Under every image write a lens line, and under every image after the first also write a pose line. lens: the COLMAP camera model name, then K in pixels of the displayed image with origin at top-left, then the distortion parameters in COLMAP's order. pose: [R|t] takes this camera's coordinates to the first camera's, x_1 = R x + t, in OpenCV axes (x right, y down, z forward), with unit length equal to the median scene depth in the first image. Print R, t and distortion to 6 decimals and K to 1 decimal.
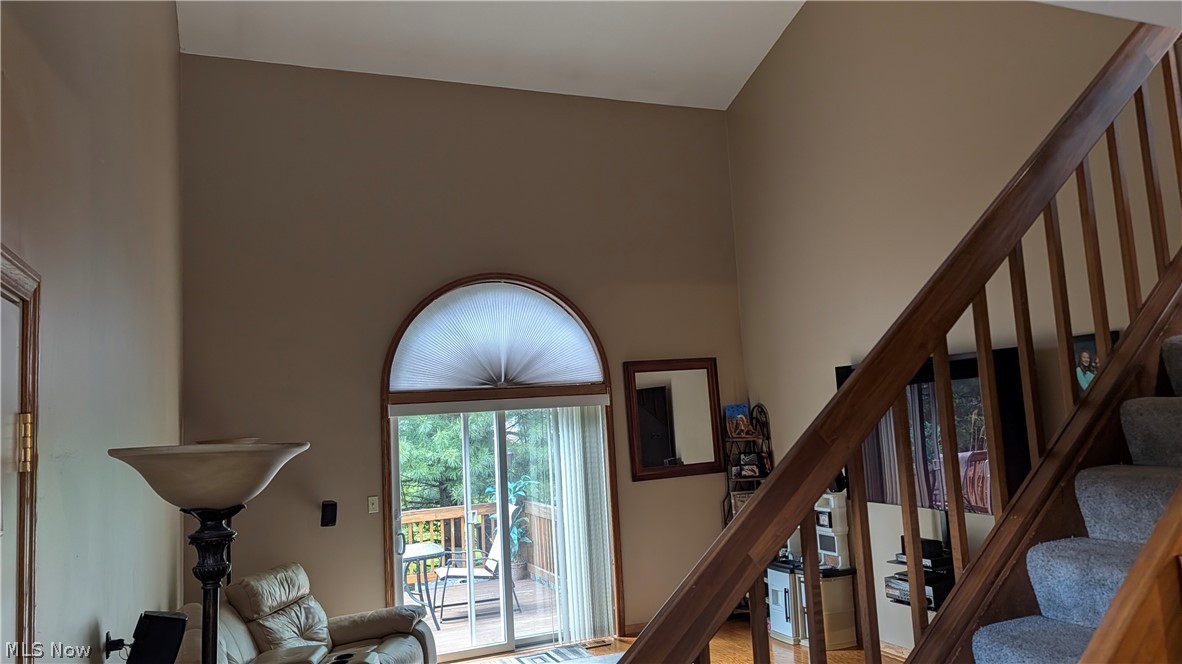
lens RADIAL K [[857.0, 0, 599.3], [0, 857.0, 325.3], [0, 0, 1]] dist [0.018349, -0.013320]
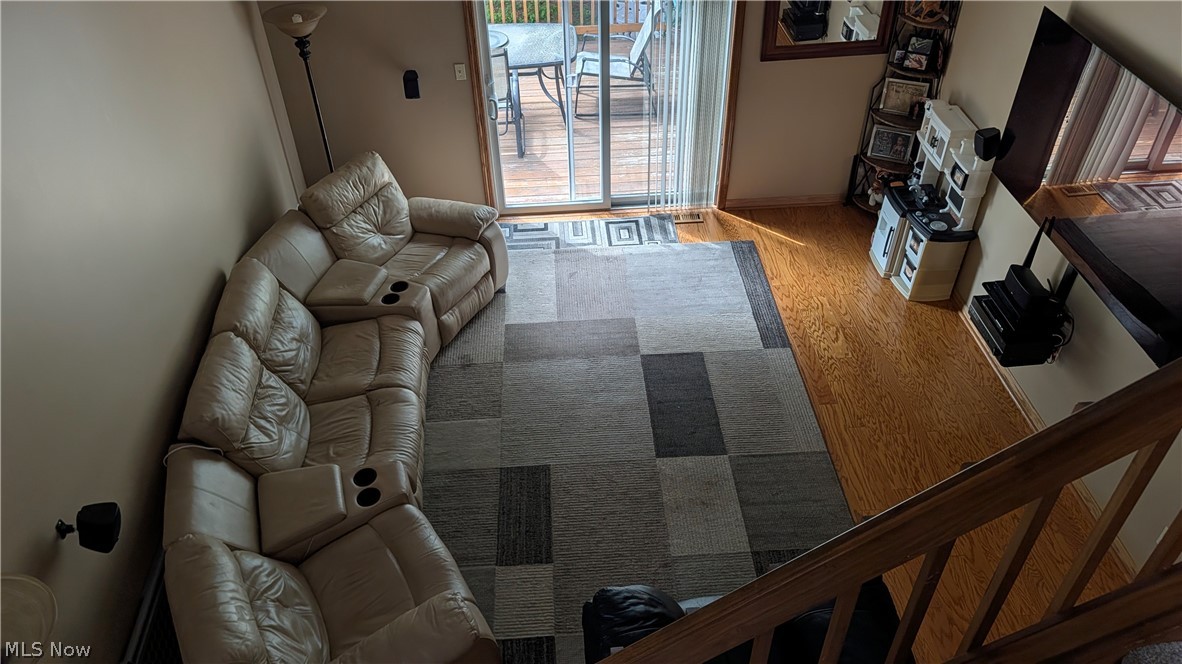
lens RADIAL K [[857.0, 0, 586.6], [0, 857.0, 324.3], [0, 0, 1]] dist [0.018349, -0.013320]
pose [[0.947030, 0.237089, -0.216616, 0.133140], [-0.001366, 0.677479, 0.735541, -0.288888], [0.321142, -0.696283, 0.641917, 0.247460]]
